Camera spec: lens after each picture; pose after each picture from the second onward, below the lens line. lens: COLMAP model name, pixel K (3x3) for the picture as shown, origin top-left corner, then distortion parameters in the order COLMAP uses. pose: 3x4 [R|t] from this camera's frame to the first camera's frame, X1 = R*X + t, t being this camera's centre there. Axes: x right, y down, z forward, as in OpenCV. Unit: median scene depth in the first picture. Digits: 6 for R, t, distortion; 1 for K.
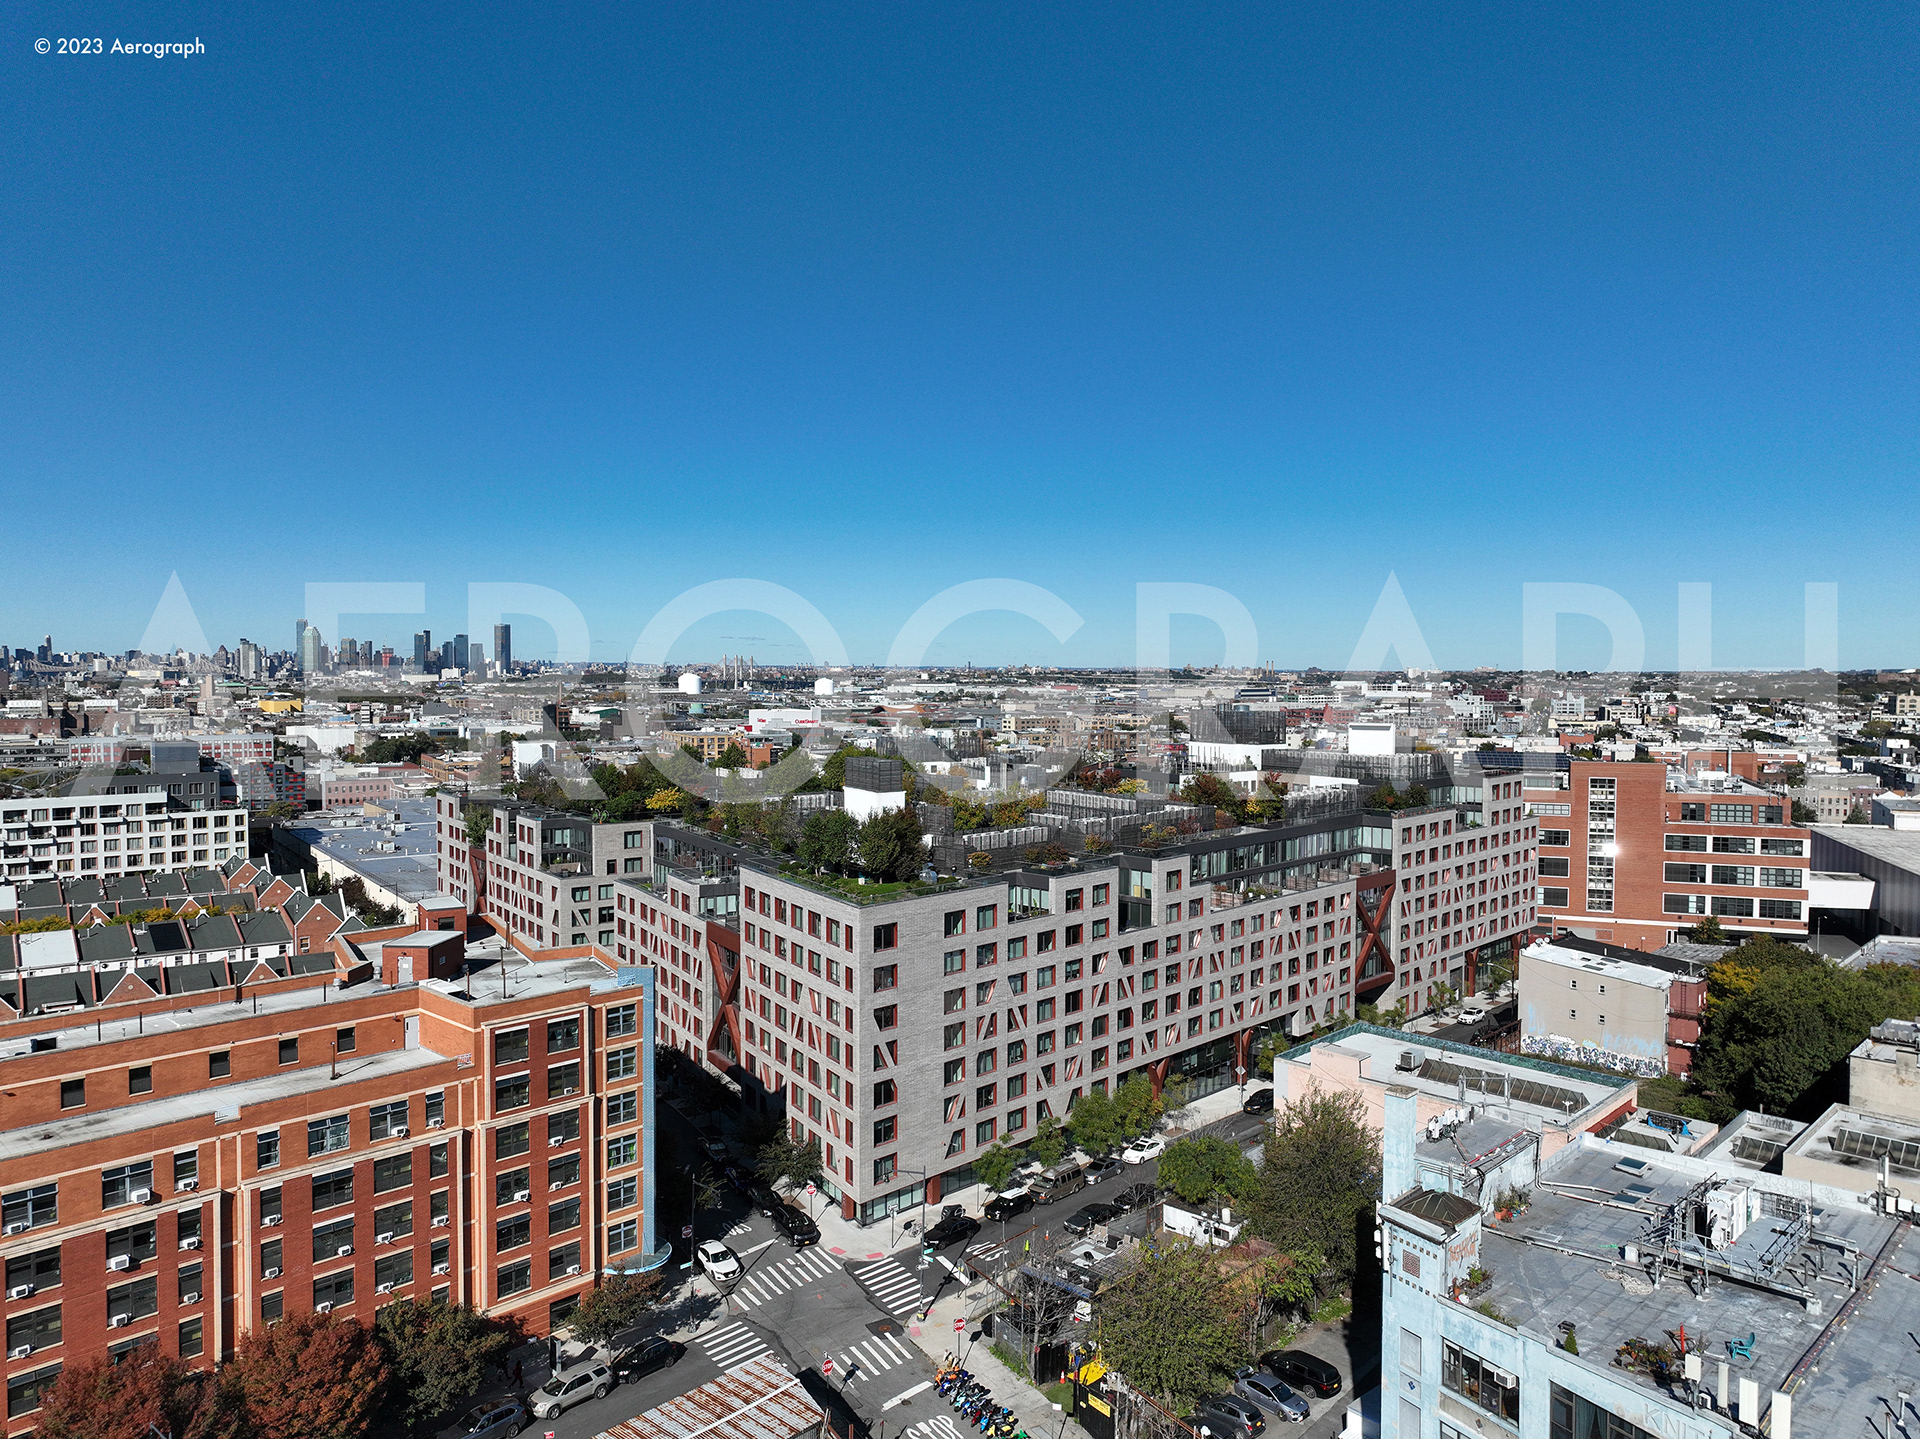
lens RADIAL K [[1350.8, 0, 962.1], [0, 1350.8, 722.3], [0, 0, 1]] dist [-0.005291, 0.021994]
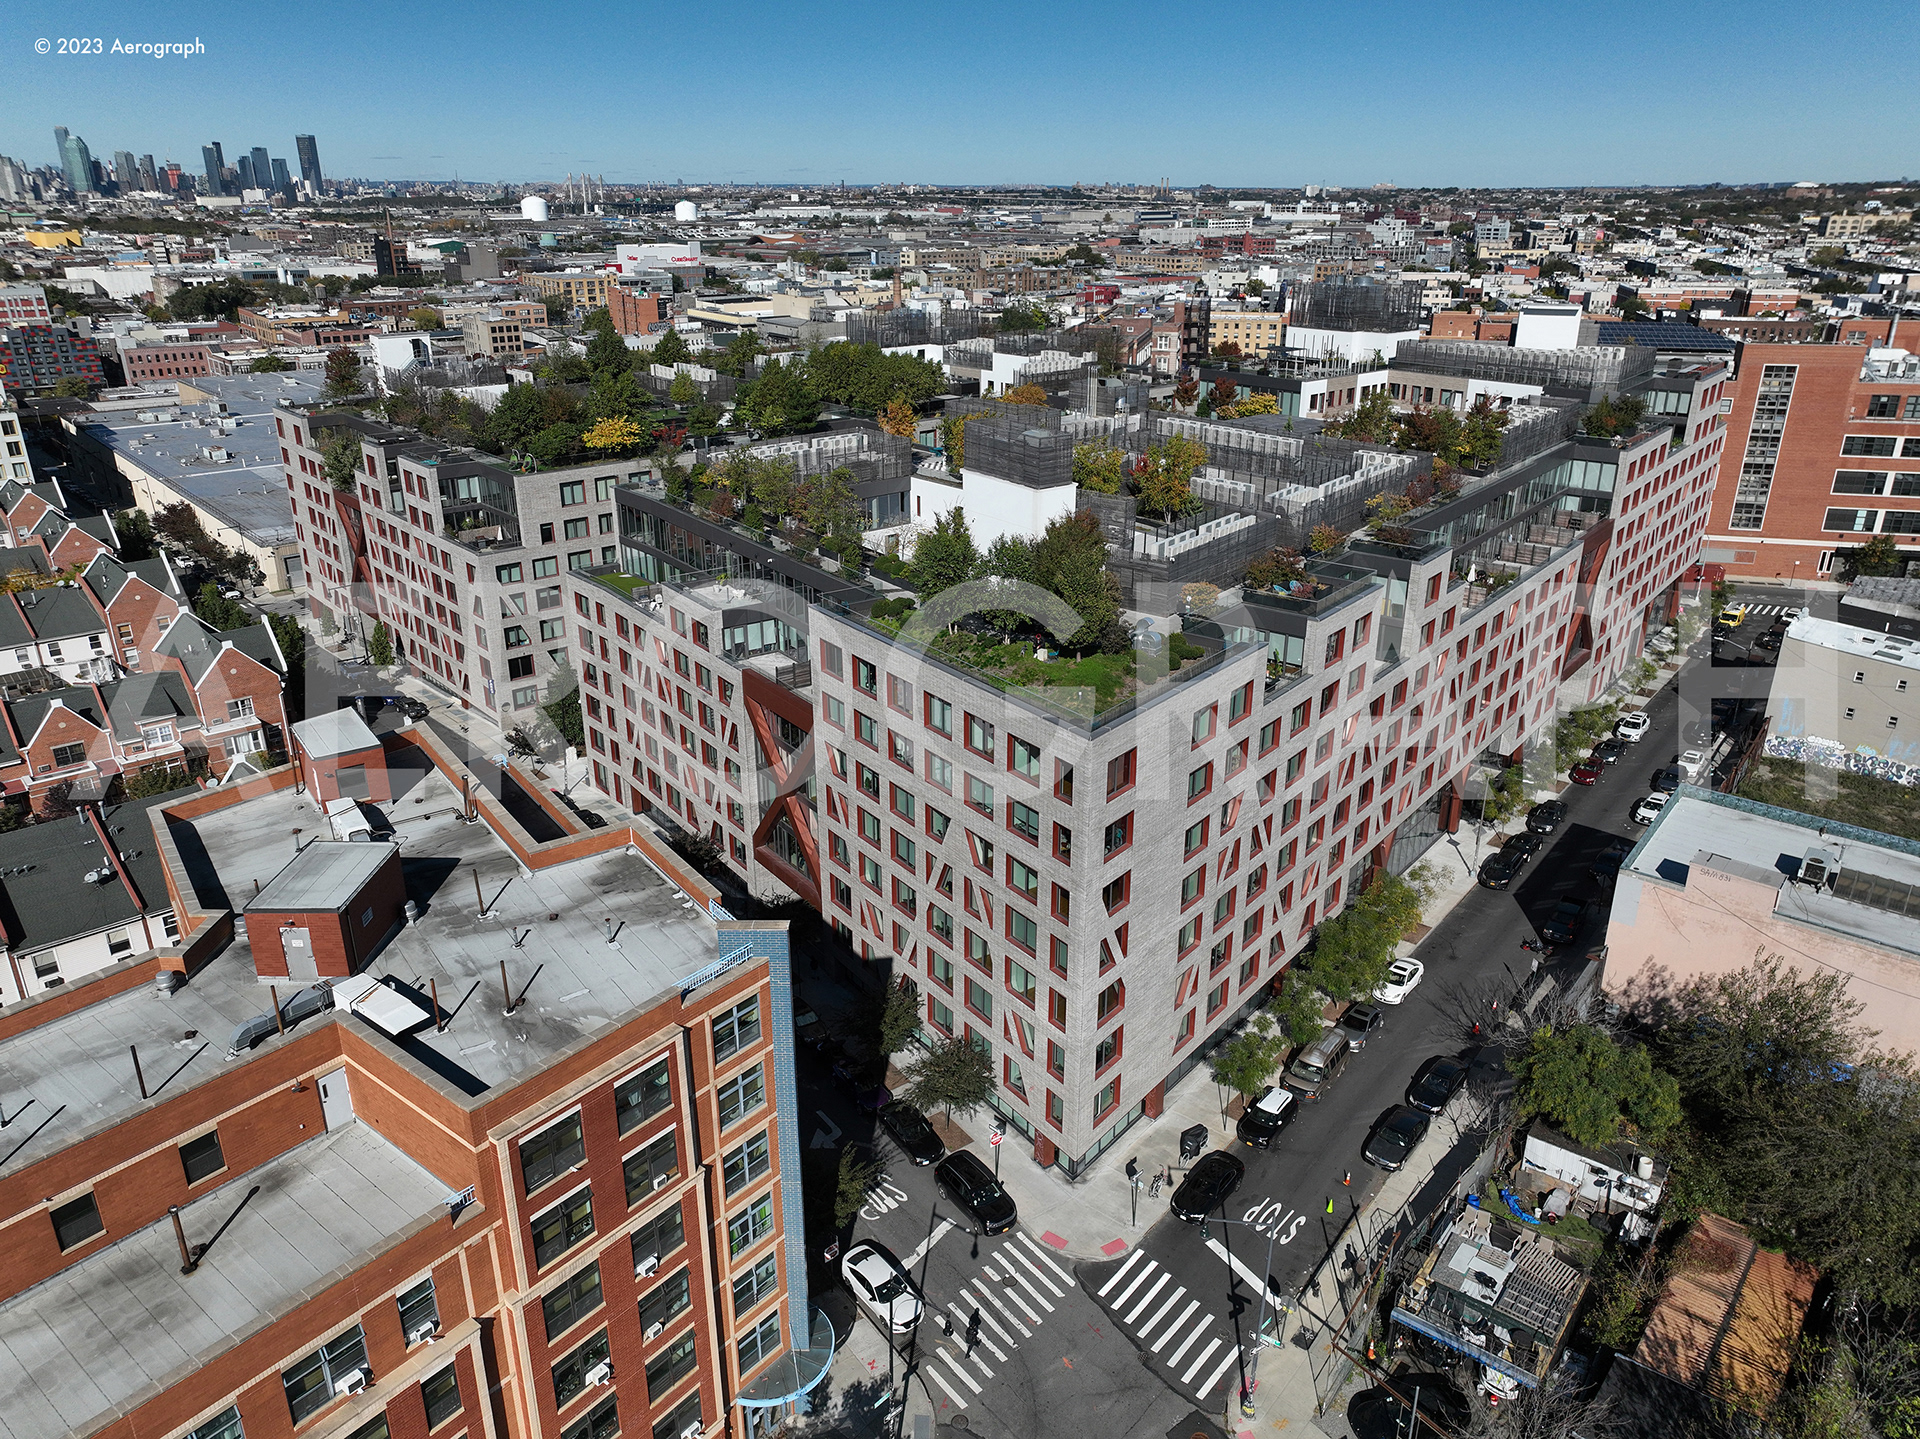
lens RADIAL K [[1350.8, 0, 962.1], [0, 1350.8, 722.3], [0, 0, 1]] dist [-0.005291, 0.021994]
pose [[0.995760, -0.037375, 0.084056, -0.076684], [0.007381, 0.943260, 0.331974, -0.025913], [-0.091694, -0.329946, 0.939536, 0.199777]]
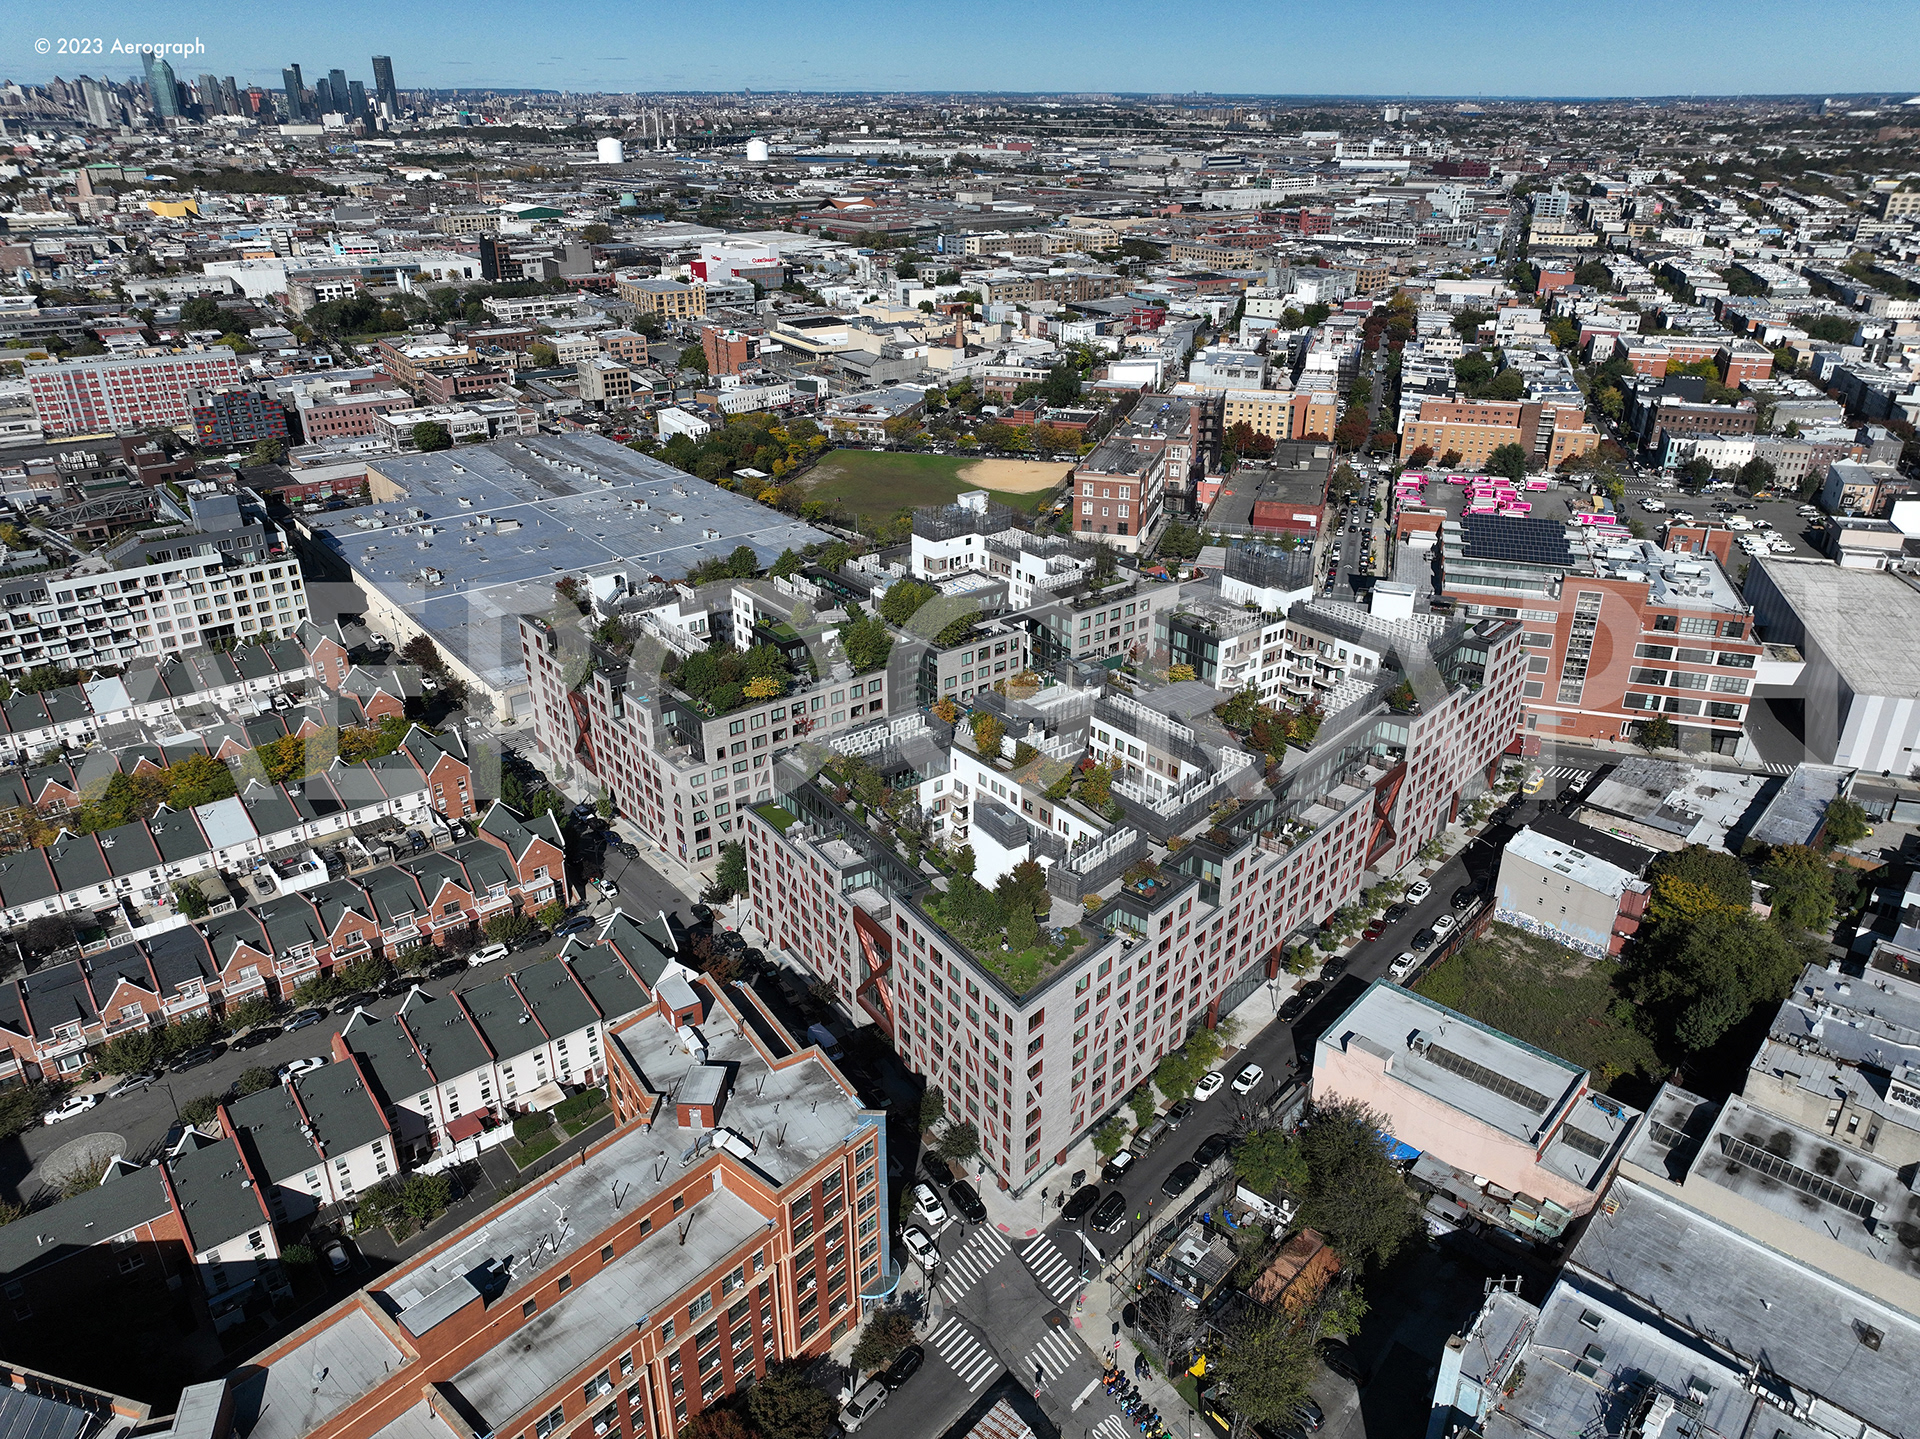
lens RADIAL K [[1350.8, 0, 962.1], [0, 1350.8, 722.3], [0, 0, 1]] dist [-0.005291, 0.021994]
pose [[0.999050, -0.020690, 0.038353, -0.074439], [0.004235, 0.922038, 0.387077, -0.261375], [-0.043371, -0.386547, 0.921250, -0.029671]]
